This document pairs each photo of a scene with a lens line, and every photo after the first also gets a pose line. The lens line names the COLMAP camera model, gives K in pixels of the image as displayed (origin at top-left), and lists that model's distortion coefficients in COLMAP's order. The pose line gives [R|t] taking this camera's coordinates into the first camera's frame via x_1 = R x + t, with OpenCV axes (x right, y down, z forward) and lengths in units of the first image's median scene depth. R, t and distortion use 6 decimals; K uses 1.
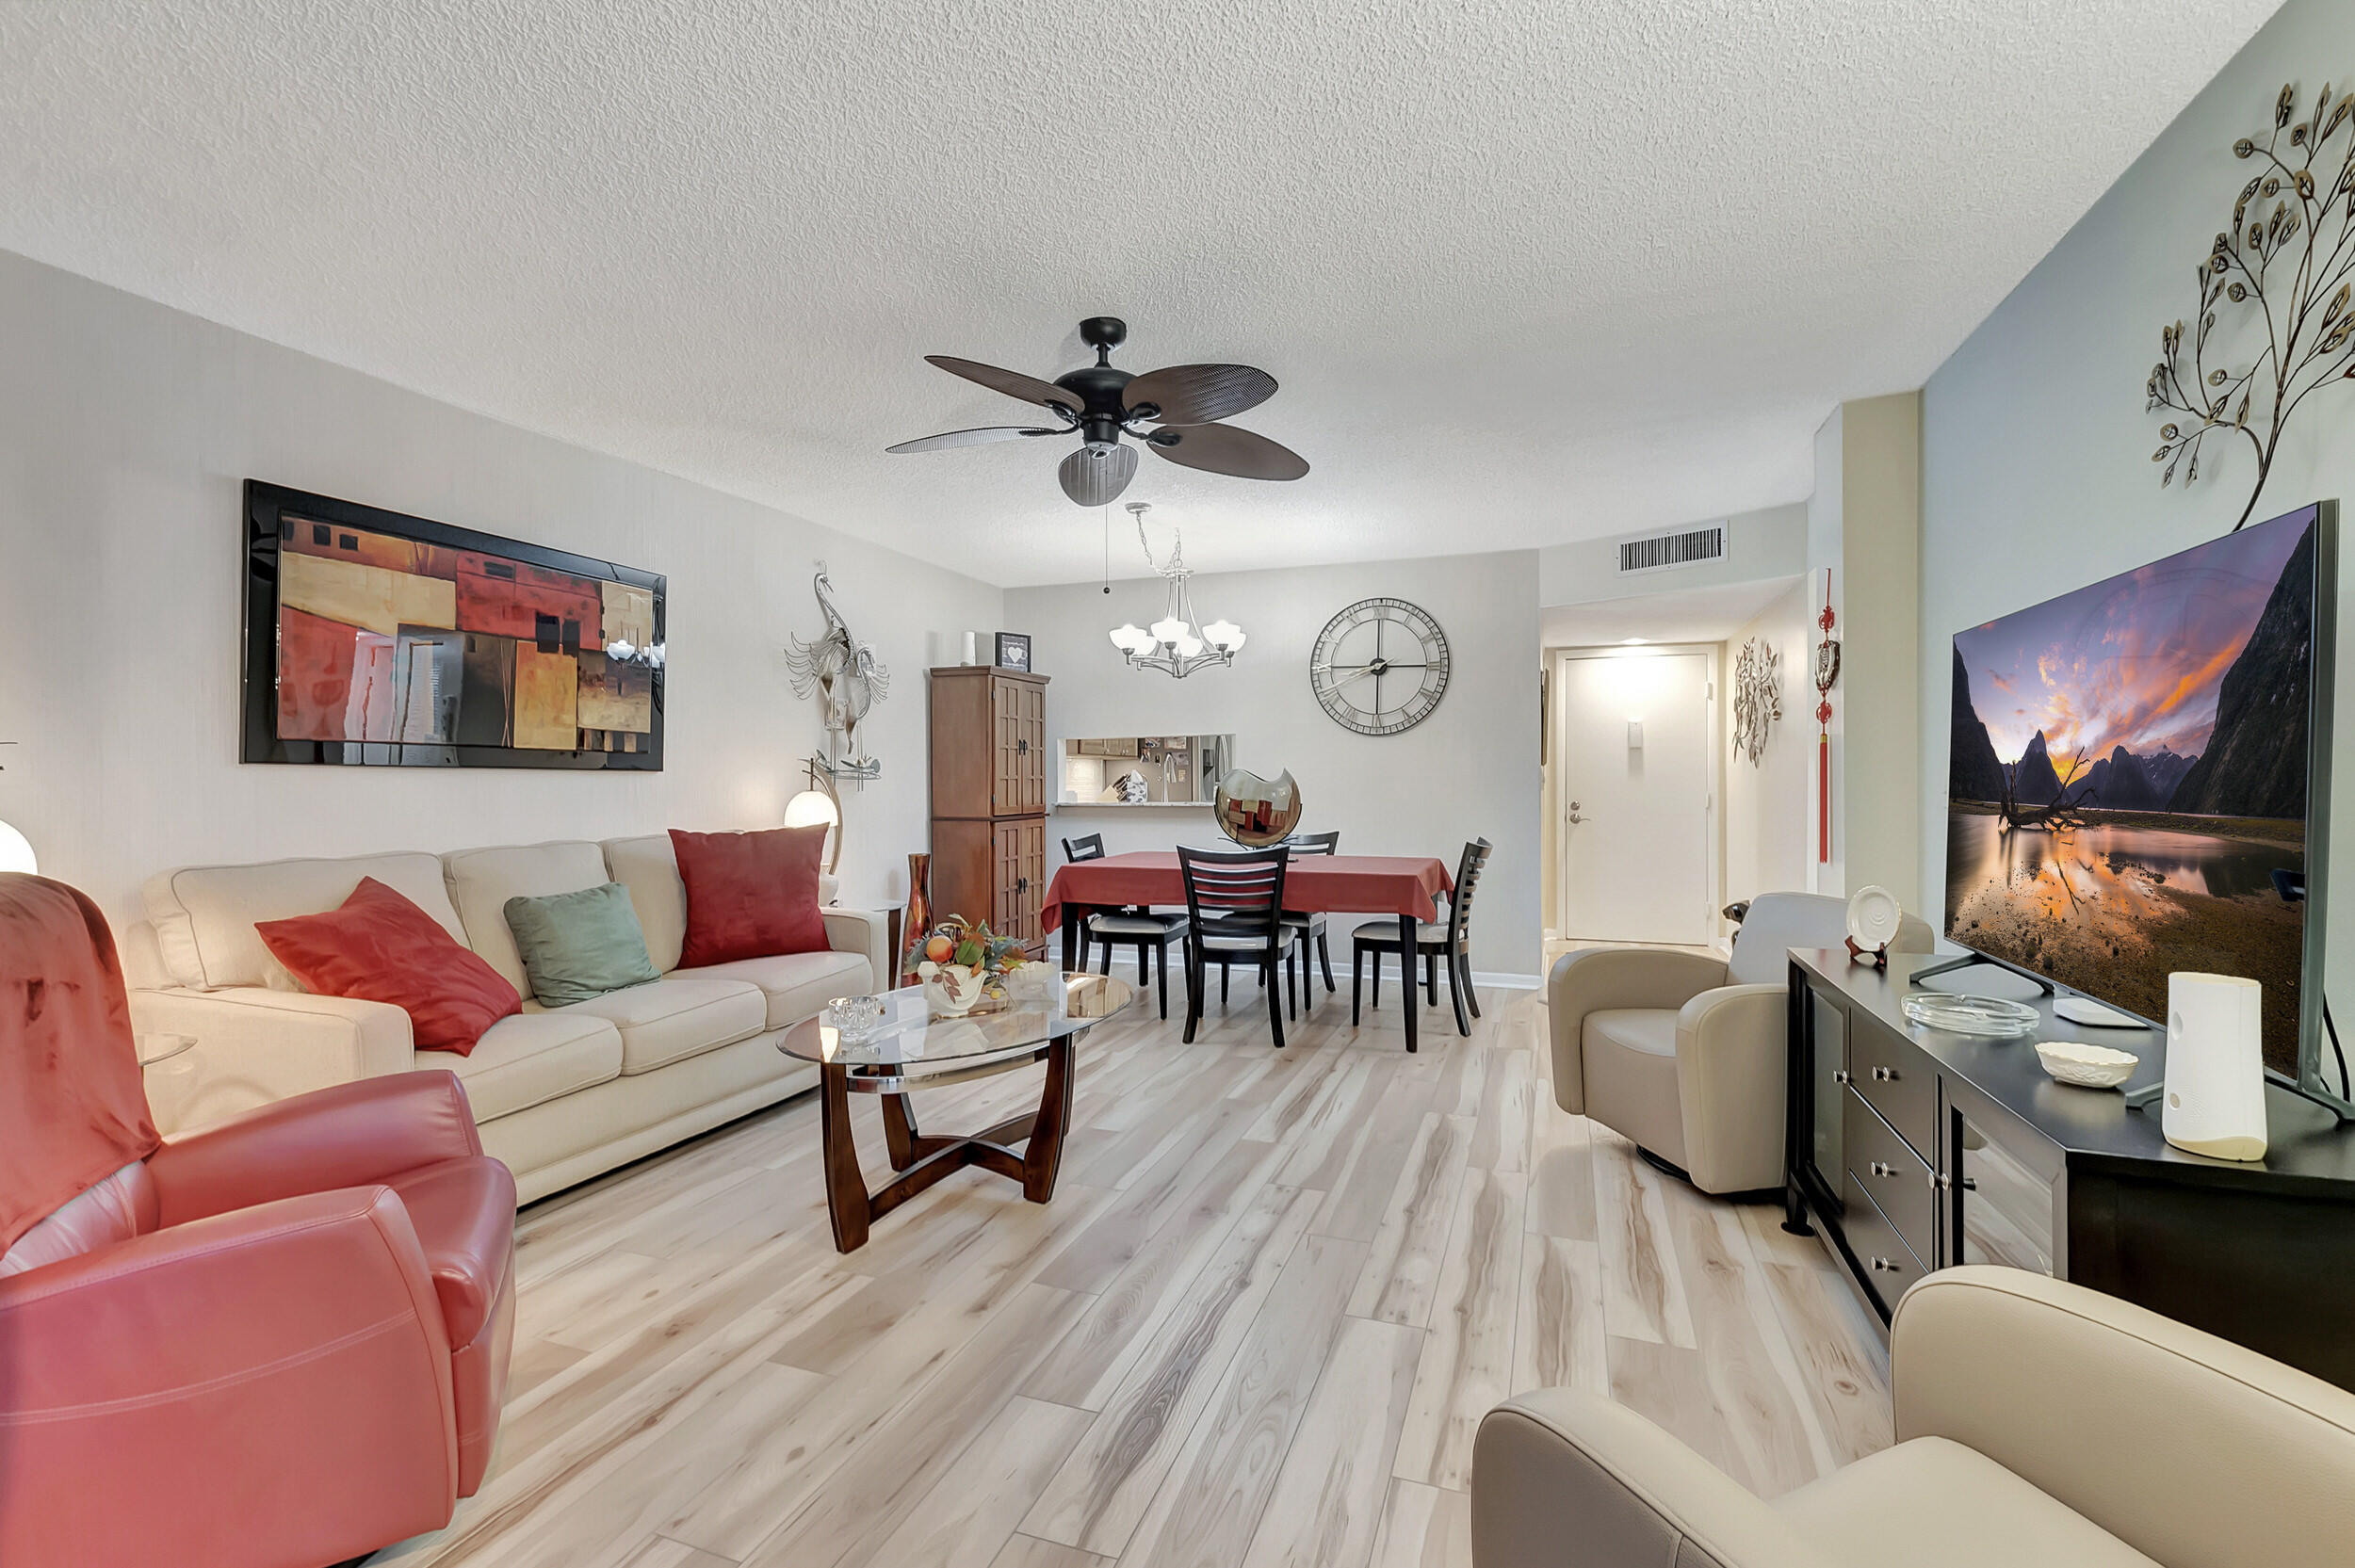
lens RADIAL K [[1049.5, 0, 1171.3], [0, 1049.5, 779.4], [0, 0, 1]] dist [-0.001917, -0.000603]
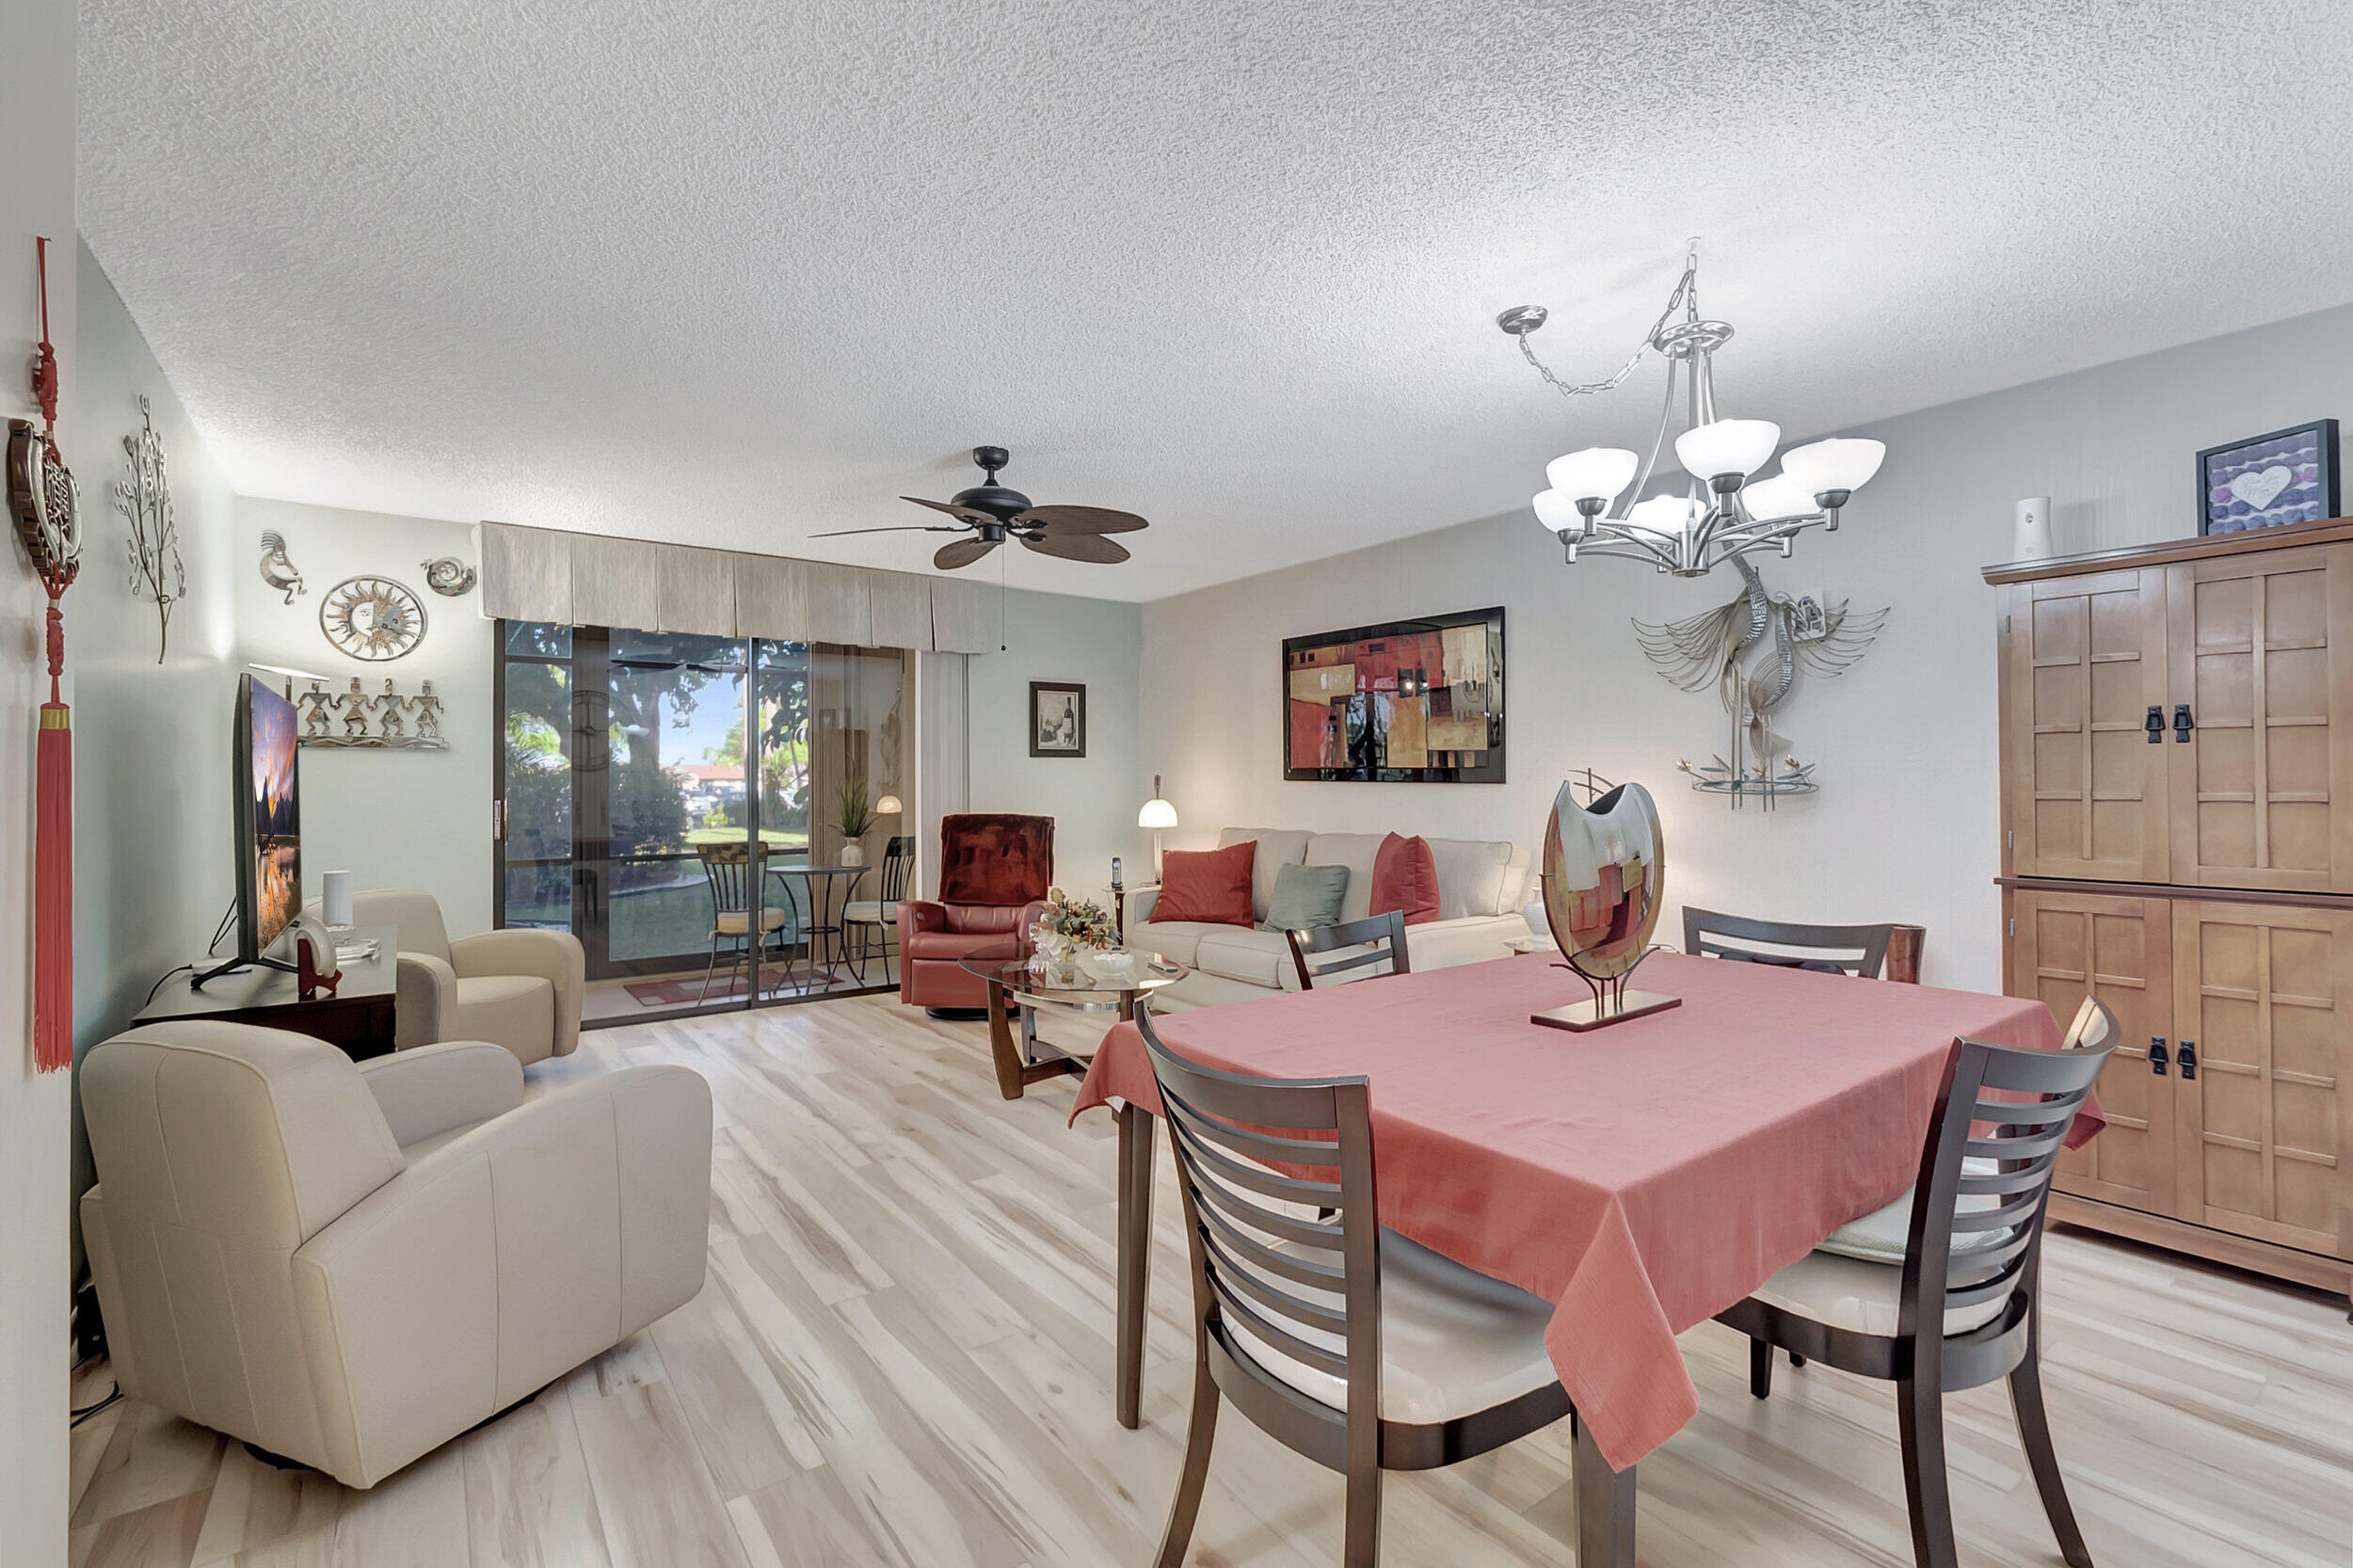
lens RADIAL K [[1035.1, 0, 1177.9], [0, 1035.1, 772.7], [0, 0, 1]] dist [-0.003689, -0.000661]
pose [[-0.545823, 0.002624, -0.837896, 0.722043], [0.007110, 0.999974, -0.001500, -0.023570], [0.837870, -0.006777, -0.545828, 1.542383]]
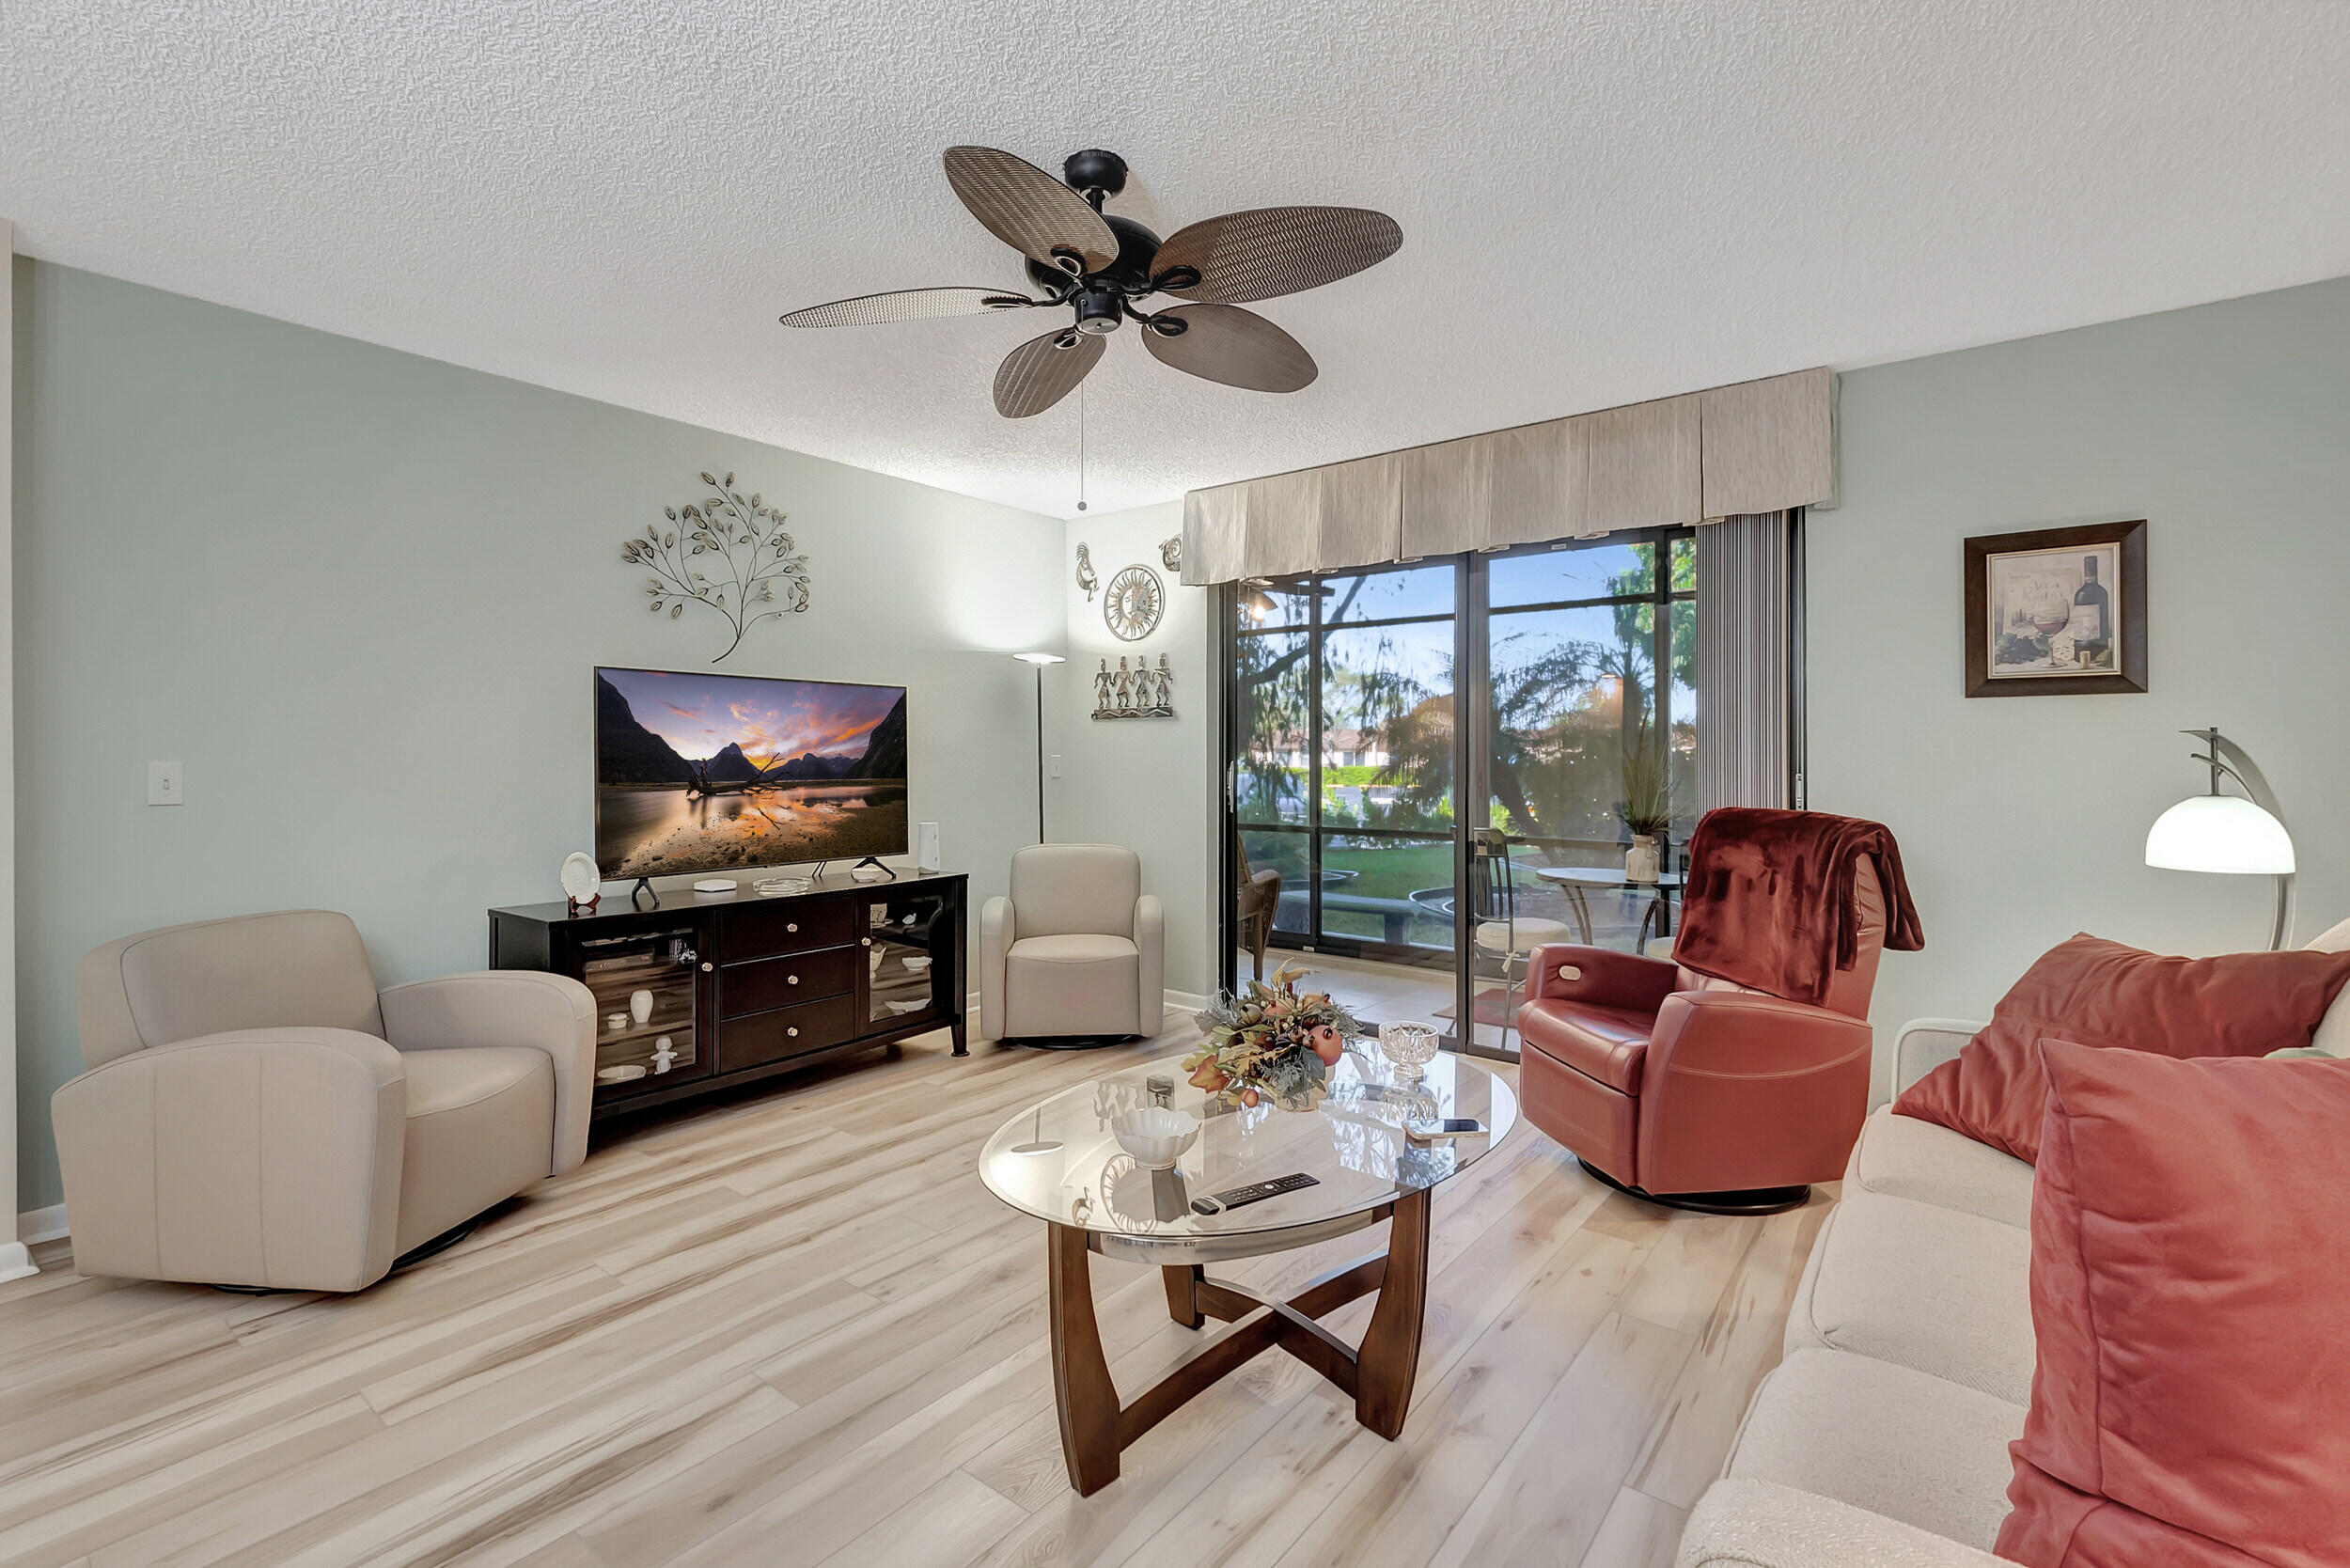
lens RADIAL K [[1041.2, 0, 1166.8], [0, 1041.2, 750.4], [0, 0, 1]] dist [-0.003517, -0.000876]
pose [[-0.952062, 0.007115, 0.305821, -0.277537], [0.005155, 0.999961, -0.007215, -0.008302], [-0.305860, -0.005292, -0.952062, 1.372651]]
